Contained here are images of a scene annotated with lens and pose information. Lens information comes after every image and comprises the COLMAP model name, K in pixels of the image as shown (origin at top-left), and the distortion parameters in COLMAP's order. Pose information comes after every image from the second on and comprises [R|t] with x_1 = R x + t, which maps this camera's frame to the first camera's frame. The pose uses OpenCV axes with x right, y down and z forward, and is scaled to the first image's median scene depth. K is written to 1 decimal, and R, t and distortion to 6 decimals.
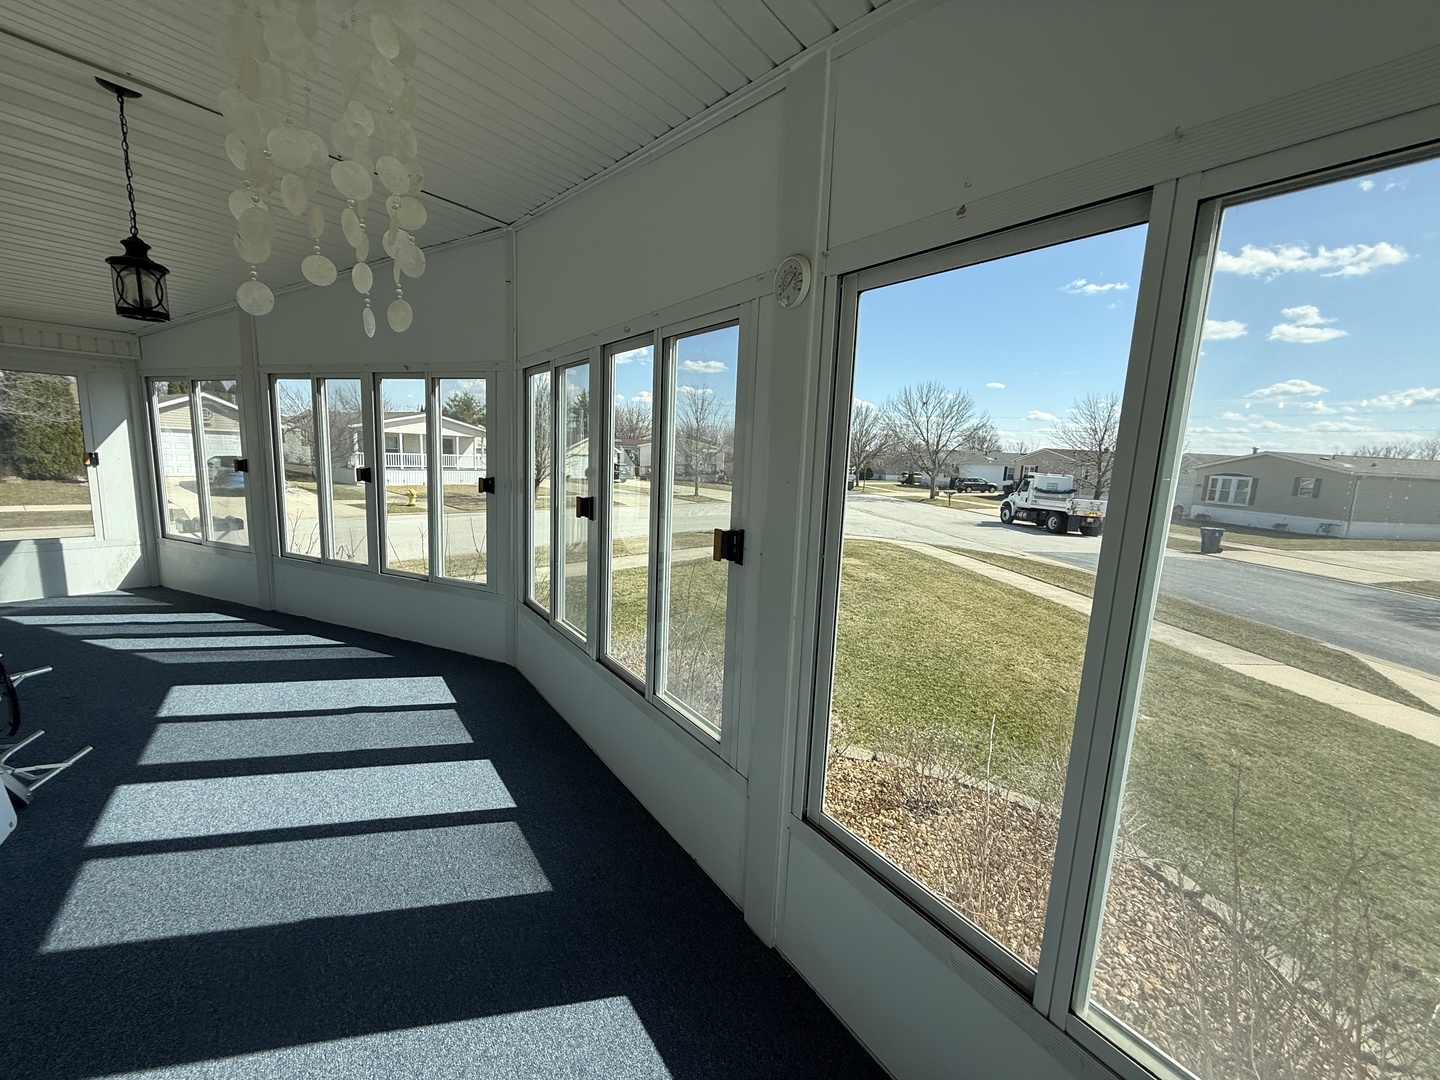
lens RADIAL K [[577.2, 0, 715.8], [0, 577.2, 541.6], [0, 0, 1]] dist [0.002723, 0.000005]
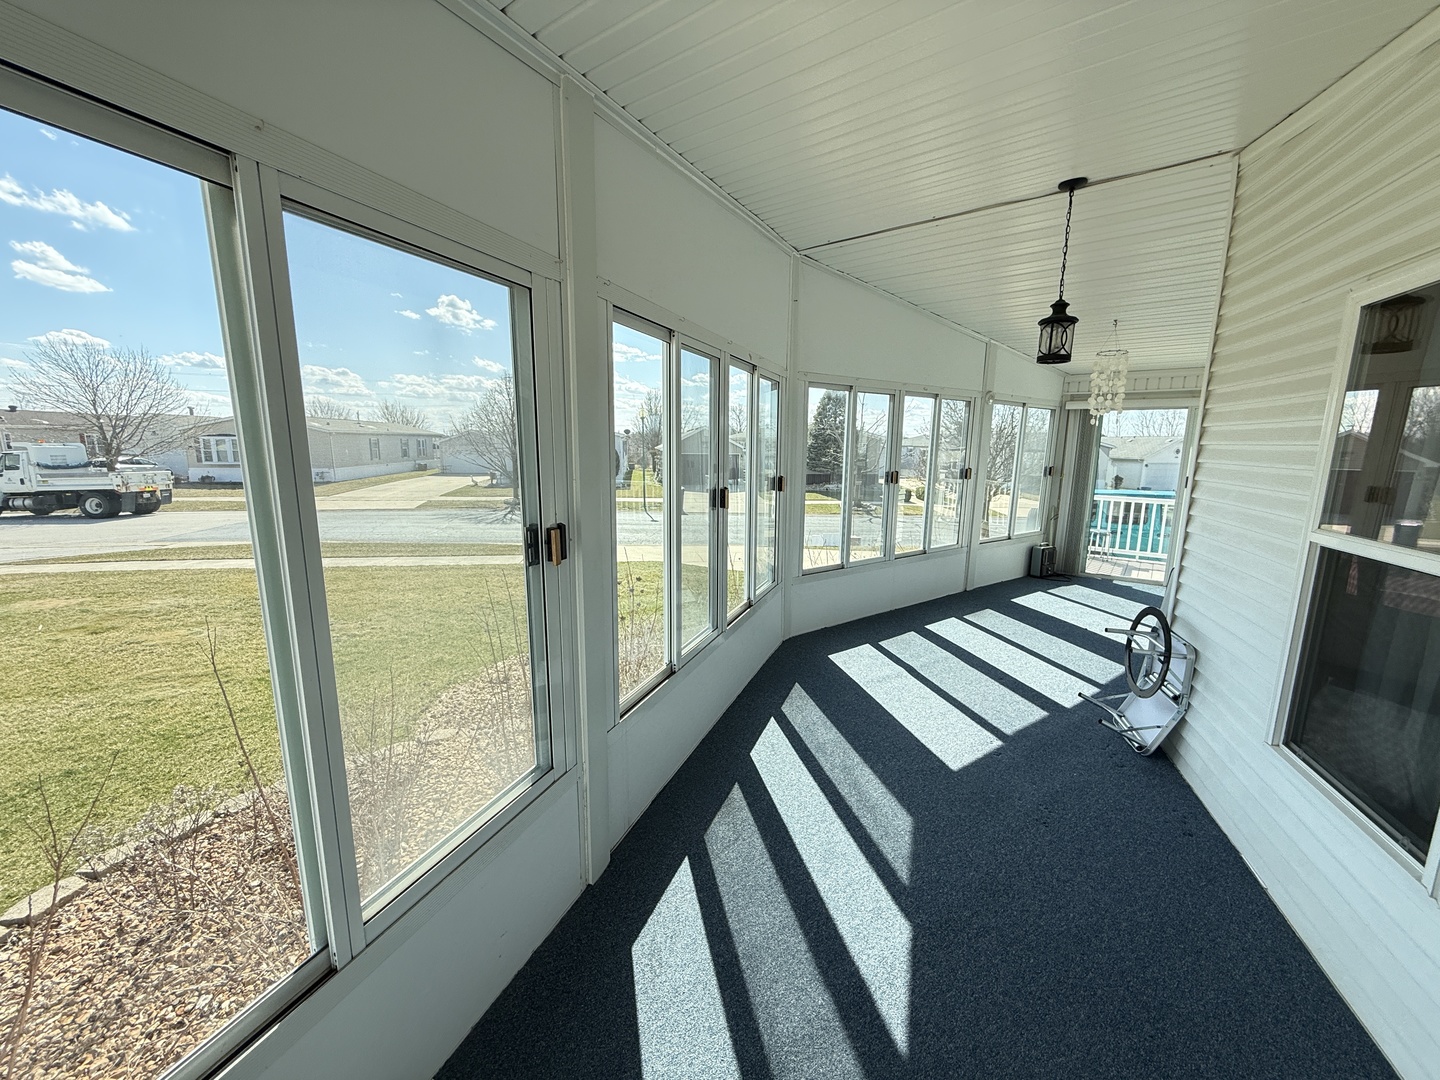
lens RADIAL K [[577.2, 0, 712.9], [0, 577.2, 536.5], [0, 0, 1]] dist [0.002723, 0.000005]
pose [[-0.019476, -0.208508, 0.977827, -0.213726], [0.143868, 0.967249, 0.209118, -0.035912], [-0.989405, 0.144751, 0.011160, 0.165850]]
